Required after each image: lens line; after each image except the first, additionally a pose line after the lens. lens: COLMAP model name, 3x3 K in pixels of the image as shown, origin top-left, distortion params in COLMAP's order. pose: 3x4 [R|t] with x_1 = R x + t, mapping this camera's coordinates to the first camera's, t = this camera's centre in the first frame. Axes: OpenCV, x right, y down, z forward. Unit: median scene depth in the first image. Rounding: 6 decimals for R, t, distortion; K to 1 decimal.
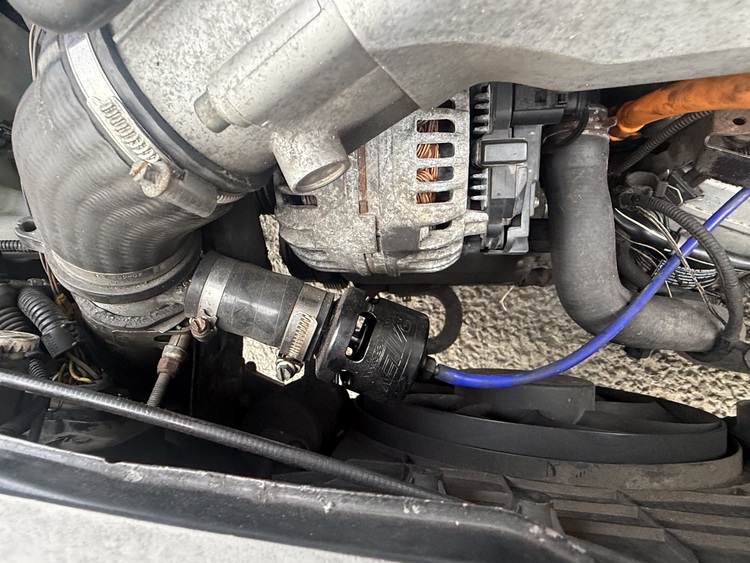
lens RADIAL K [[458.8, 0, 375.0], [0, 458.8, 281.5], [0, 0, 1]] dist [-0.000176, -0.000747]
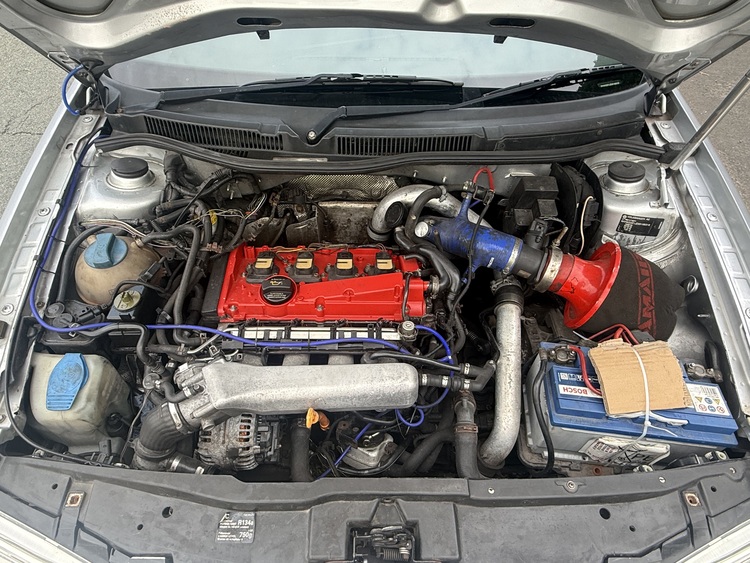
lens RADIAL K [[463.1, 0, 378.5], [0, 463.1, 283.5], [0, 0, 1]] dist [-0.002040, 0.000201]
pose [[0.990559, 0.081262, 0.110405, 0.706044], [-0.001106, 0.810076, -0.586324, 1.002874], [-0.137082, 0.580666, 0.802518, -2.938497]]
